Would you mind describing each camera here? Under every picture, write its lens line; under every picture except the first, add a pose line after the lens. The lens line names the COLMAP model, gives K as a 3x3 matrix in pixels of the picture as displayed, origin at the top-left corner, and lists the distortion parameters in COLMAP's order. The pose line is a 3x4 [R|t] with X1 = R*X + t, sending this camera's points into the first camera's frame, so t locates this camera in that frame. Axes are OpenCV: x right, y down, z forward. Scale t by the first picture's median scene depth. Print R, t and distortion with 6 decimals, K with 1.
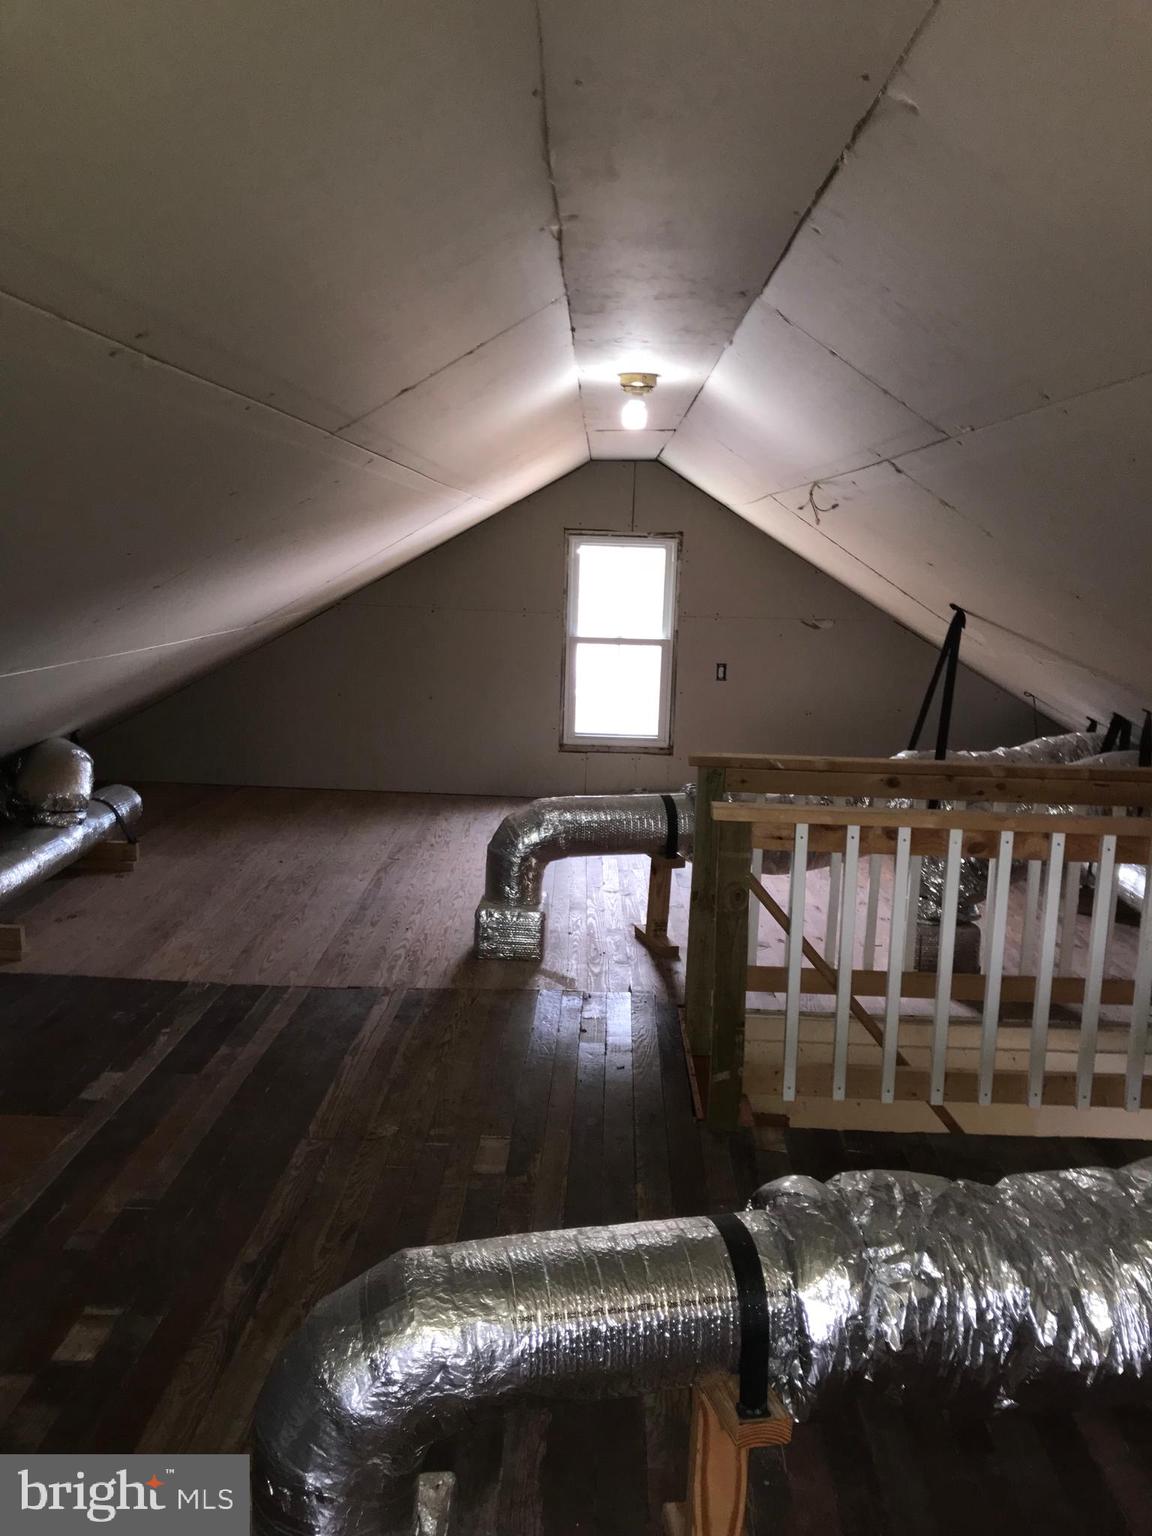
lens RADIAL K [[1279.8, 0, 576.5], [0, 1279.8, 767.4], [0, 0, 1]] dist [-0.007996, 0.014650]
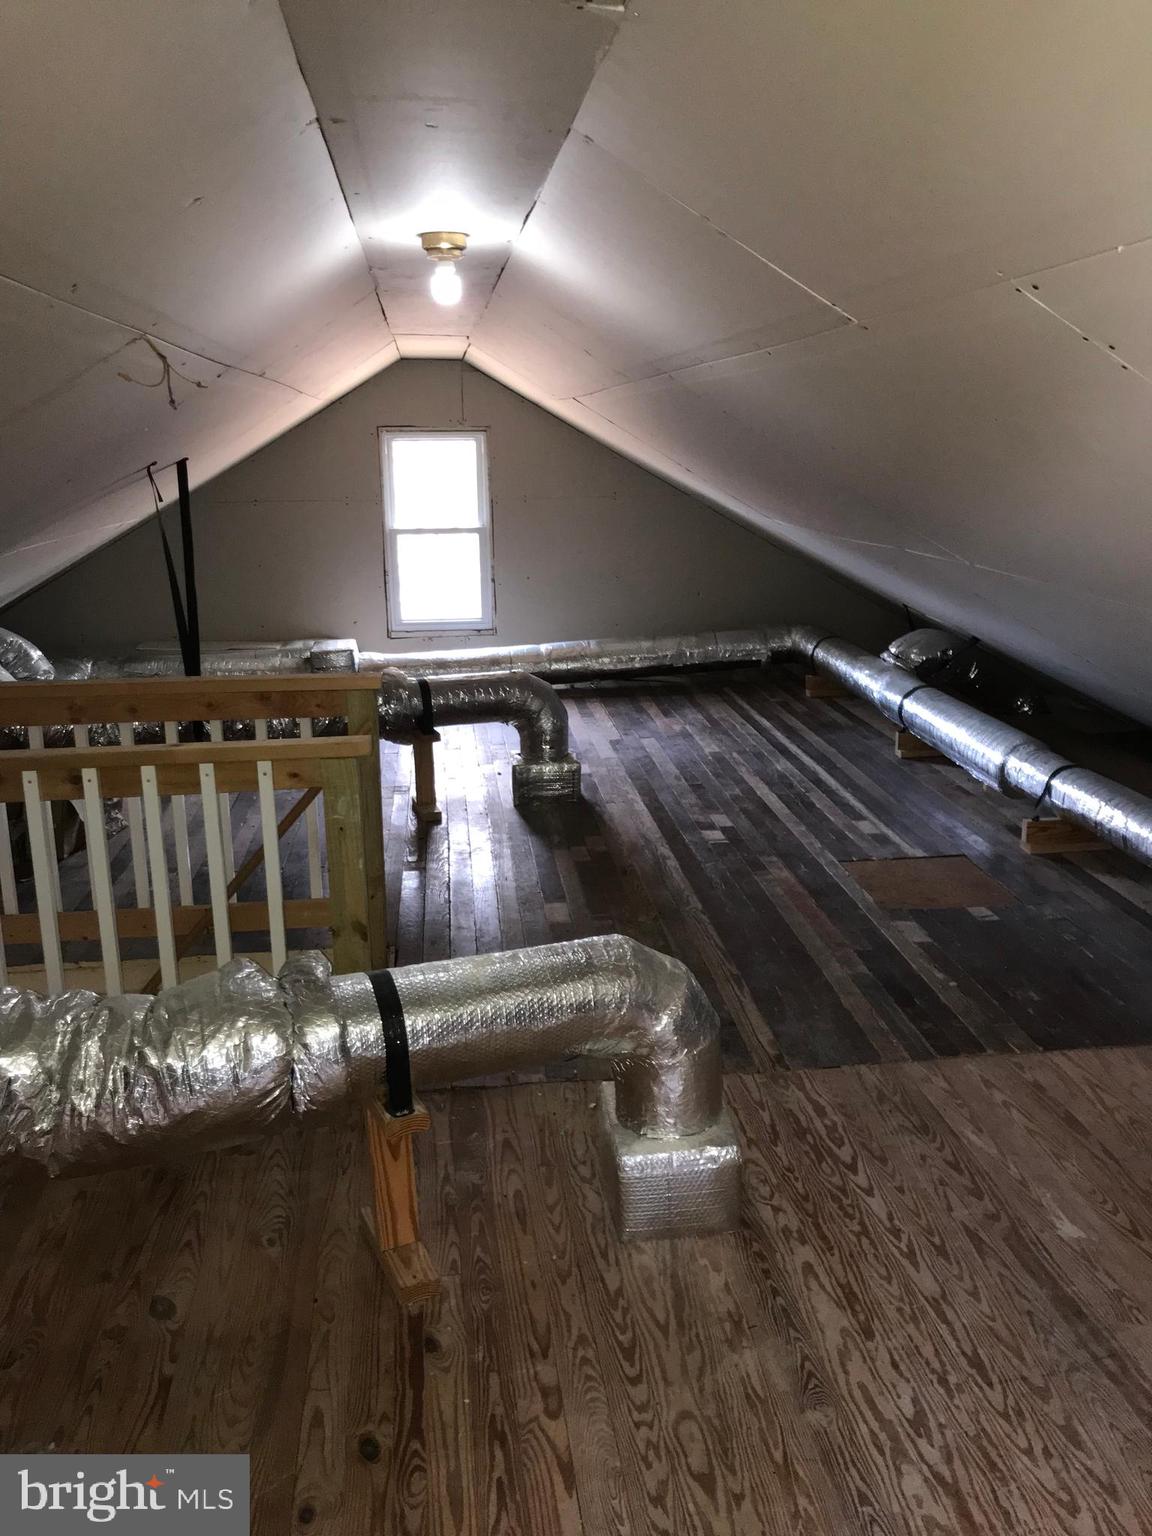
lens RADIAL K [[1279.8, 0, 577.5], [0, 1279.8, 767.9], [0, 0, 1]] dist [-0.007996, 0.014650]
pose [[-0.990244, 0.016812, -0.138324, 0.076742], [-0.041464, 0.912171, 0.407706, -0.308612], [0.133030, 0.409464, -0.902575, 1.748294]]
